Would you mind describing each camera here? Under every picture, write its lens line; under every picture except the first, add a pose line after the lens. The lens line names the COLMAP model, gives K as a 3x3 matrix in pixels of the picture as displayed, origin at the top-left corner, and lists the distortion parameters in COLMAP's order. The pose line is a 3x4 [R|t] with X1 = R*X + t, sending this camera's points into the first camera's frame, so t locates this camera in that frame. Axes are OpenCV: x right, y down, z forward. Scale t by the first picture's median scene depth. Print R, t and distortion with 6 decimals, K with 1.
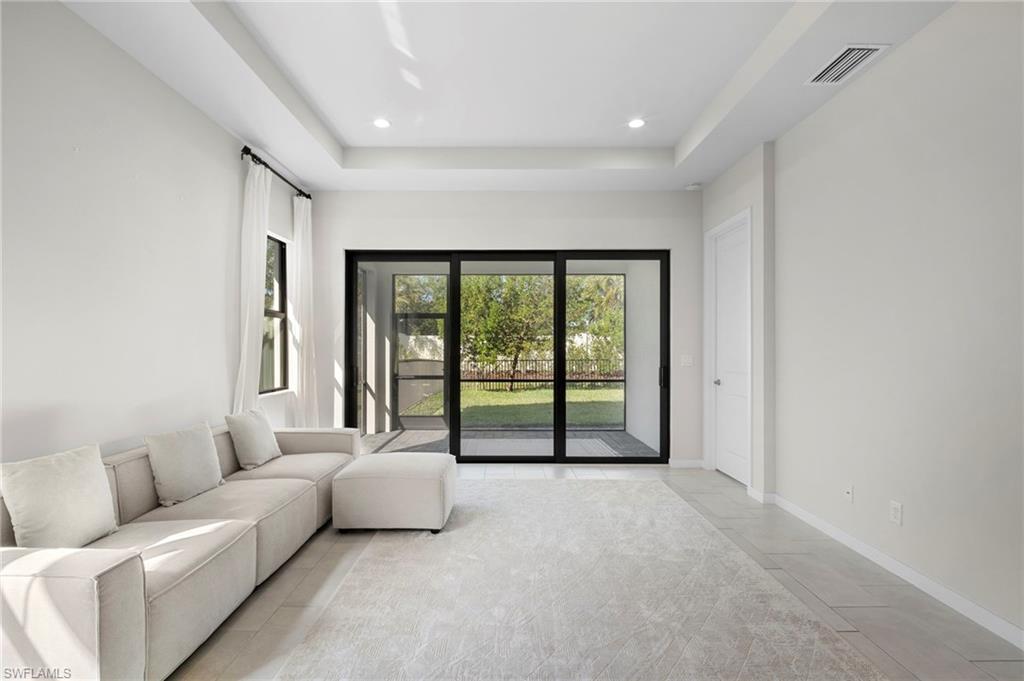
lens RADIAL K [[468.4, 0, 505.3], [0, 468.4, 345.2], [0, 0, 1]] dist [0.000771, -0.006370]
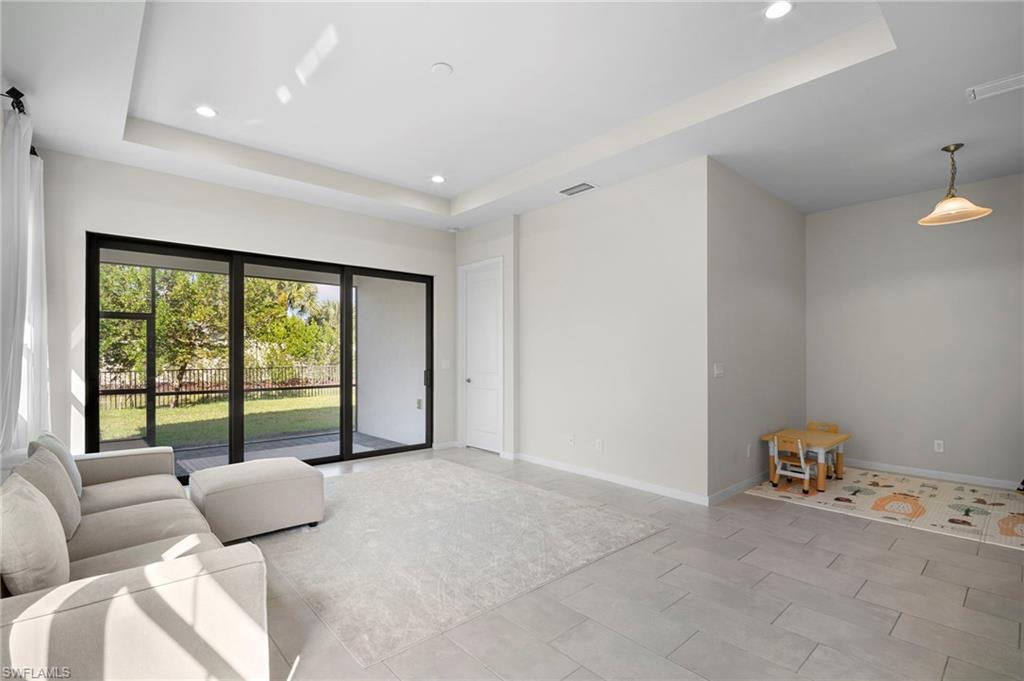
lens RADIAL K [[471.3, 0, 503.9], [0, 471.3, 353.4], [0, 0, 1]] dist [0.001076, -0.006812]
pose [[0.748652, 0.000851, 0.662962, -0.345102], [-0.002396, 0.999996, 0.001423, 0.000110], [-0.662958, -0.002654, 0.748651, -0.066346]]
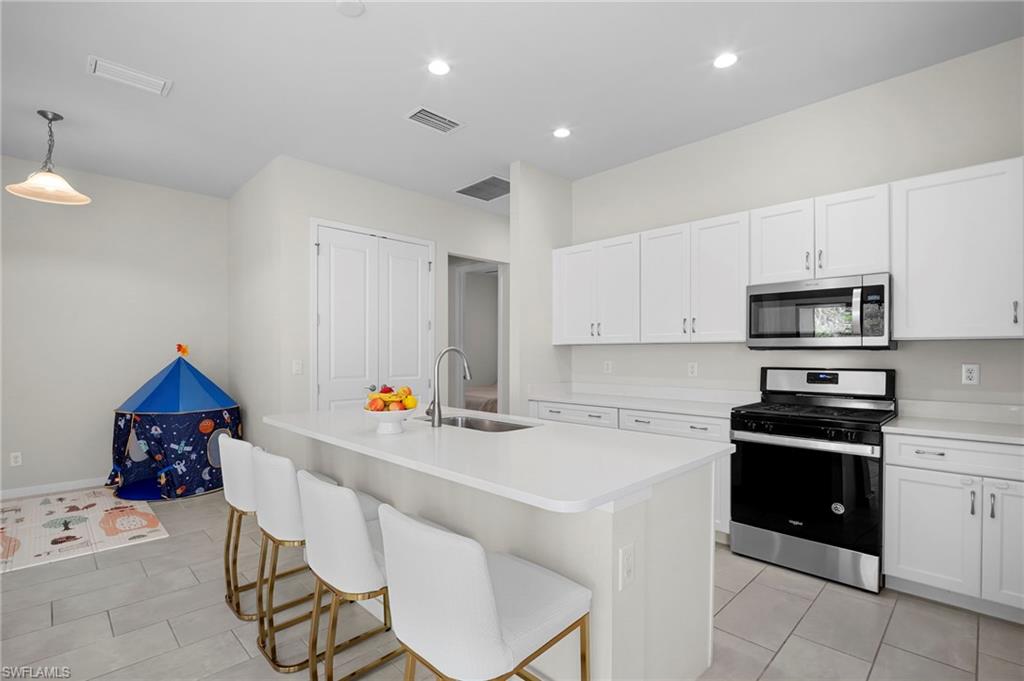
lens RADIAL K [[473.5, 0, 500.7], [0, 473.5, 354.4], [0, 0, 1]] dist [0.000141, -0.005080]
pose [[-0.693148, -0.001851, 0.720793, -0.223097], [-0.002971, 0.999996, -0.000290, 0.003429], [-0.720789, -0.002343, -0.693151, 0.022289]]
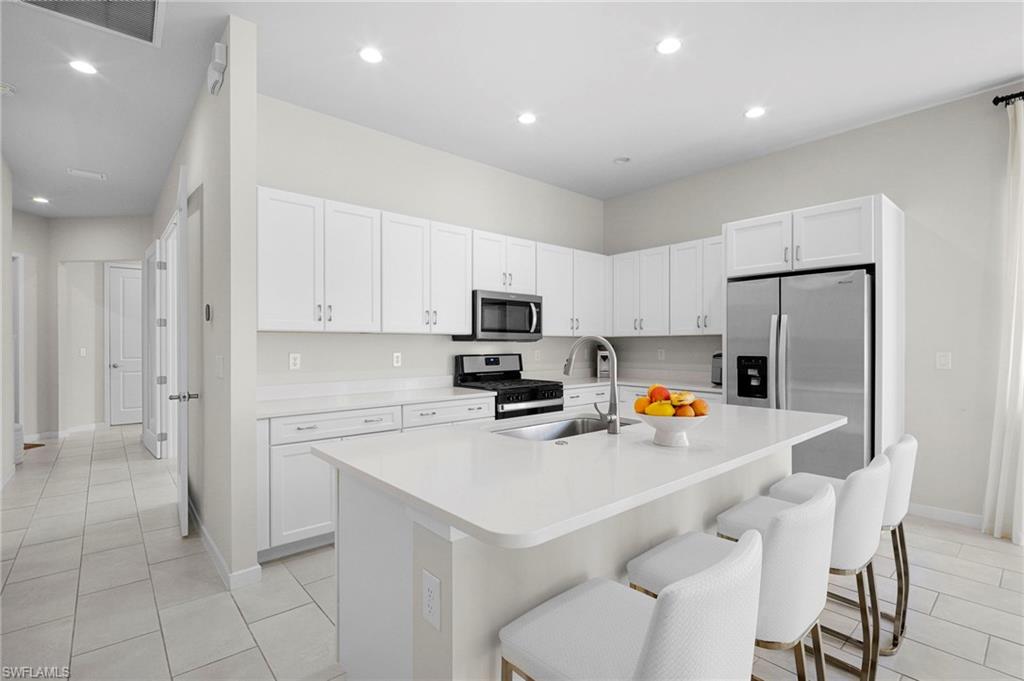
lens RADIAL K [[468.4, 0, 505.3], [0, 468.4, 345.2], [0, 0, 1]] dist [0.000771, -0.006370]
pose [[-0.758684, 0.000896, -0.651458, 0.477438], [0.004327, 0.999984, -0.003664, 0.006073], [0.651444, -0.005599, -0.758676, -0.026924]]
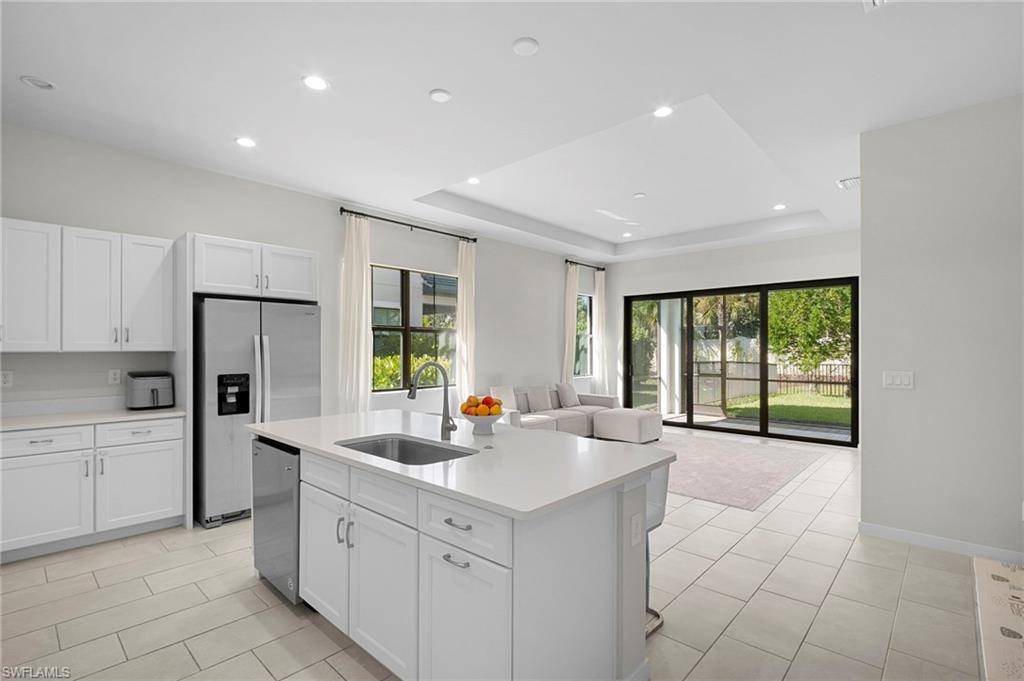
lens RADIAL K [[473.5, 0, 502.4], [0, 473.5, 345.4], [0, 0, 1]] dist [-0.000488, -0.000494]
pose [[0.723891, -0.003877, -0.689904, 0.541036], [0.002853, 0.999992, -0.002626, -0.020015], [0.689909, -0.000067, 0.723896, -0.574122]]
